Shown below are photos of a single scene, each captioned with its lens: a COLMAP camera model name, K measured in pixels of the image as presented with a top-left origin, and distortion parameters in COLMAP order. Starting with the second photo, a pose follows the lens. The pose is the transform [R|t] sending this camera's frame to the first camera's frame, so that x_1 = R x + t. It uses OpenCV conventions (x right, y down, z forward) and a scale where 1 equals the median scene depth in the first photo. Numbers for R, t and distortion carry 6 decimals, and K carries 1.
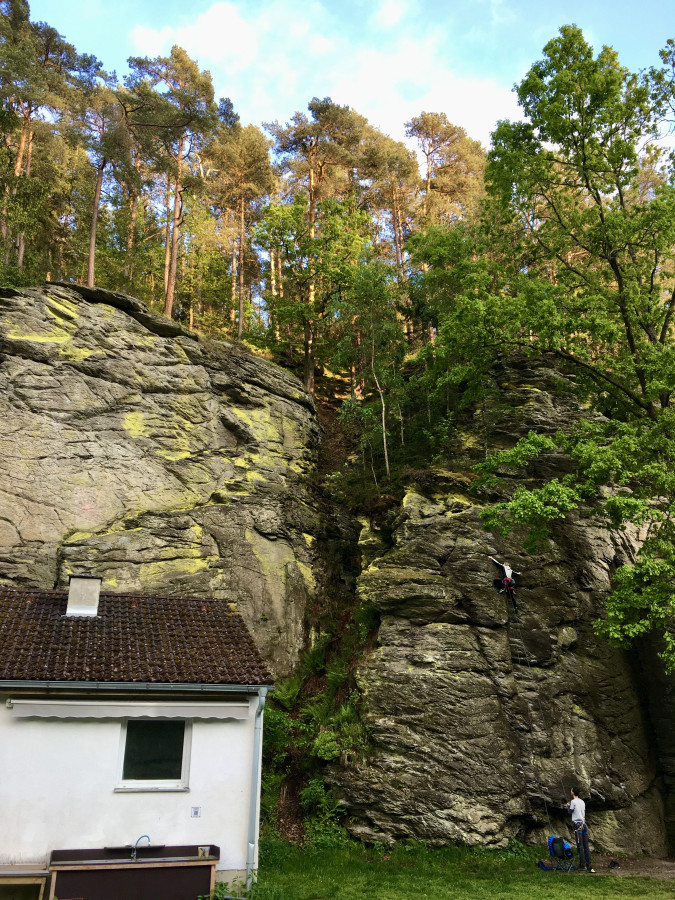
lens RADIAL K [[764.9, 0, 334.6], [0, 764.9, 448.4], [0, 0, 1]] dist [0.078980, -0.119972]
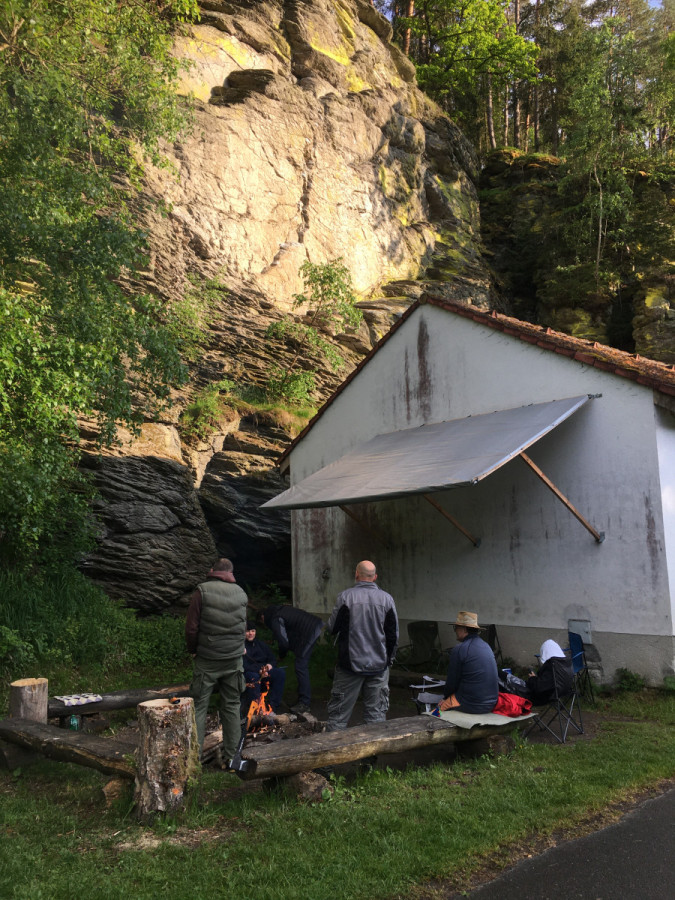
lens RADIAL K [[755.2, 0, 337.5], [0, 755.2, 450.0], [0, 0, 1]] dist [0.059547, -0.103450]
pose [[0.918849, 0.043997, 0.392150, -0.705495], [-0.150087, 0.958044, 0.244183, 0.069243], [-0.364953, -0.283224, 0.886901, 0.139579]]
